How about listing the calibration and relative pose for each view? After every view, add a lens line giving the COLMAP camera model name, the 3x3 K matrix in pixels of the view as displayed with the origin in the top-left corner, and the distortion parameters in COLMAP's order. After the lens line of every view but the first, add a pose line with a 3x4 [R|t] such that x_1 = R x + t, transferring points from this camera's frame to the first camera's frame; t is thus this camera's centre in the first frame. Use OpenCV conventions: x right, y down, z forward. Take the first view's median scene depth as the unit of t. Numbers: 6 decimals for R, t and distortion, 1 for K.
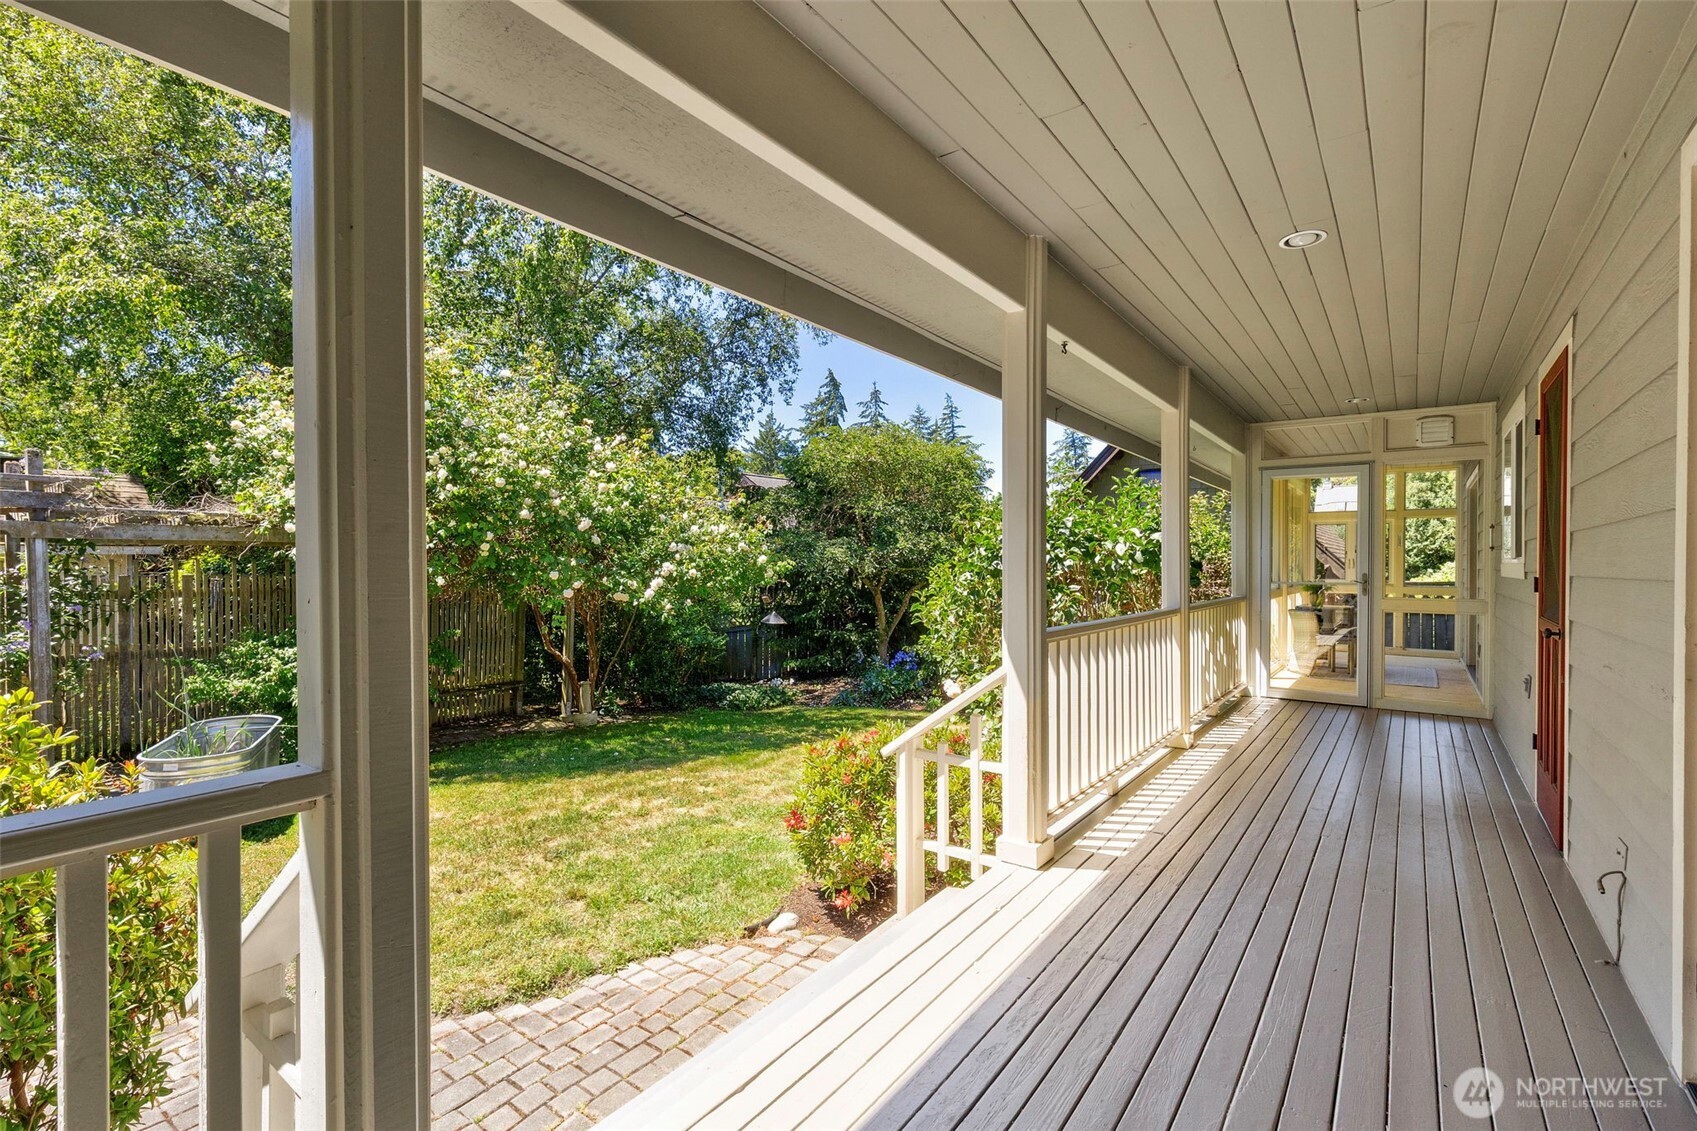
lens RADIAL K [[759.8, 0, 846.4], [0, 759.8, 565.2], [0, 0, 1]] dist [0.003513, 0.001106]
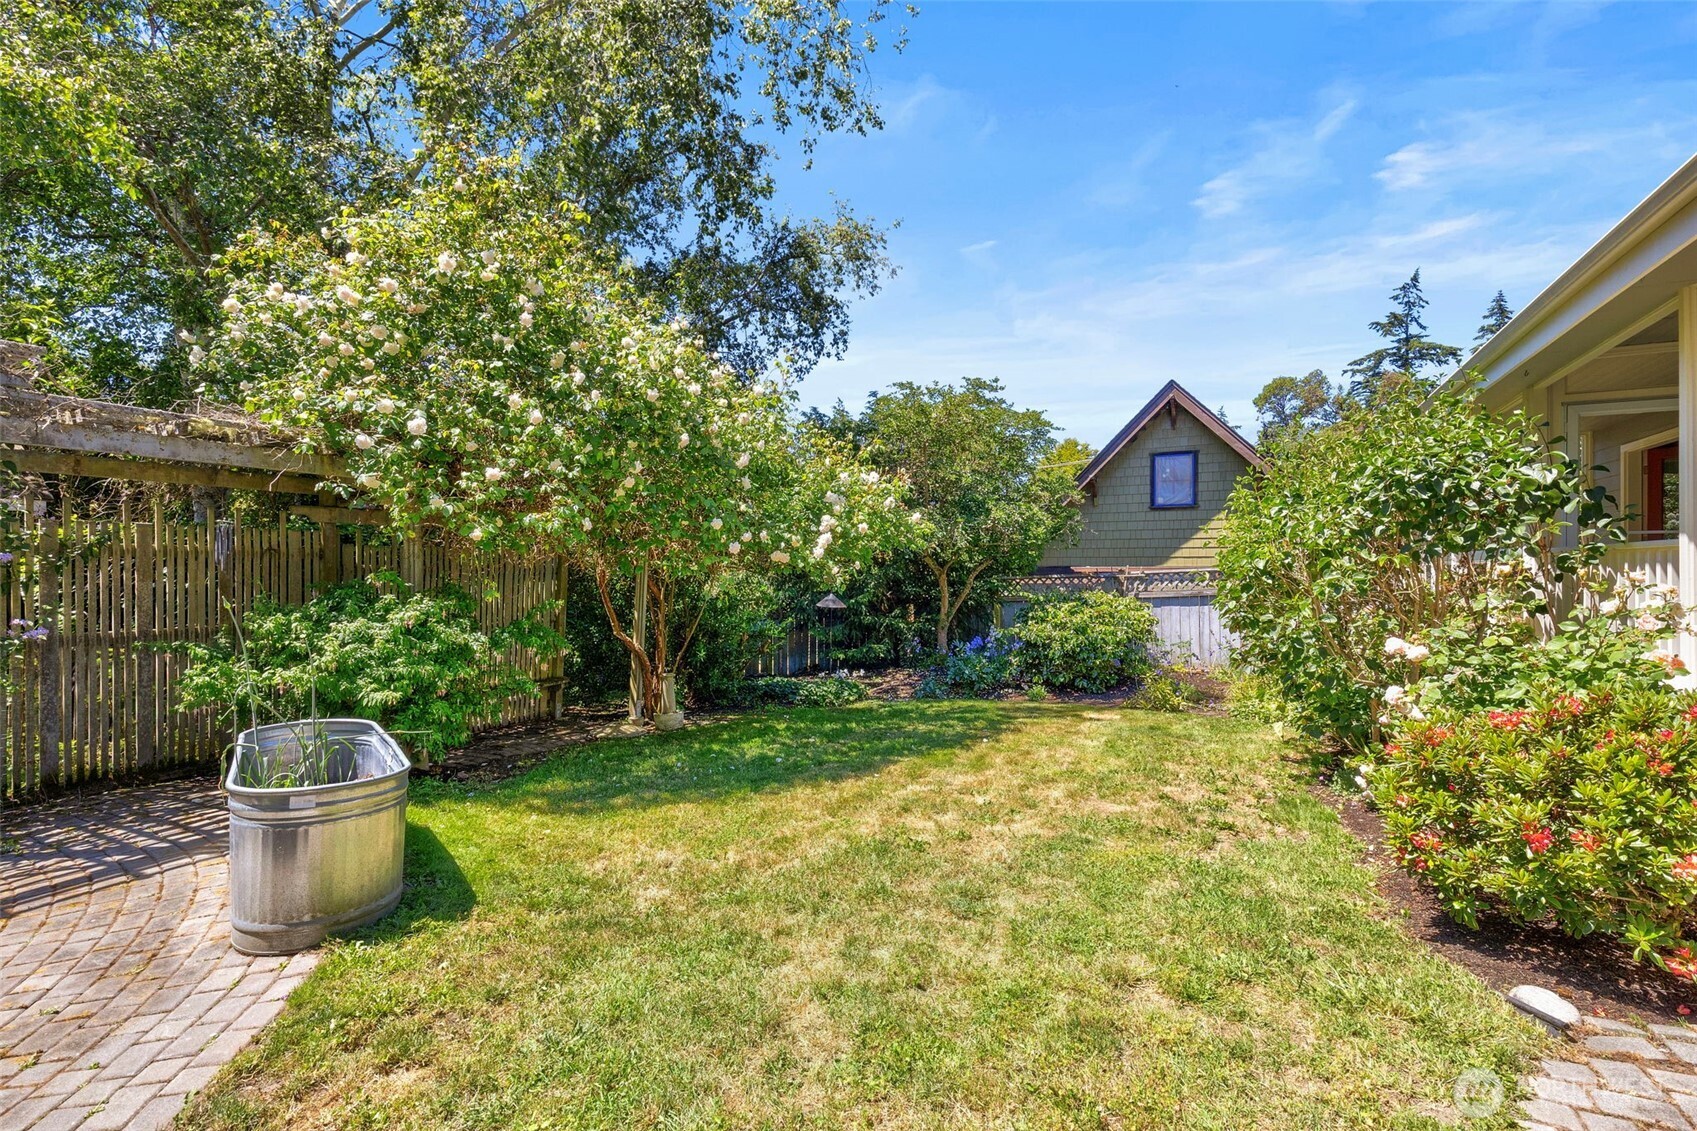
lens RADIAL K [[759.8, 0, 852.2], [0, 759.8, 572.1], [0, 0, 1]] dist [0.003513, 0.001106]
pose [[0.987505, -0.002033, 0.157575, -0.391996], [0.001620, 0.999995, 0.002748, 0.062323], [-0.157579, -0.002459, 0.987503, 0.254334]]
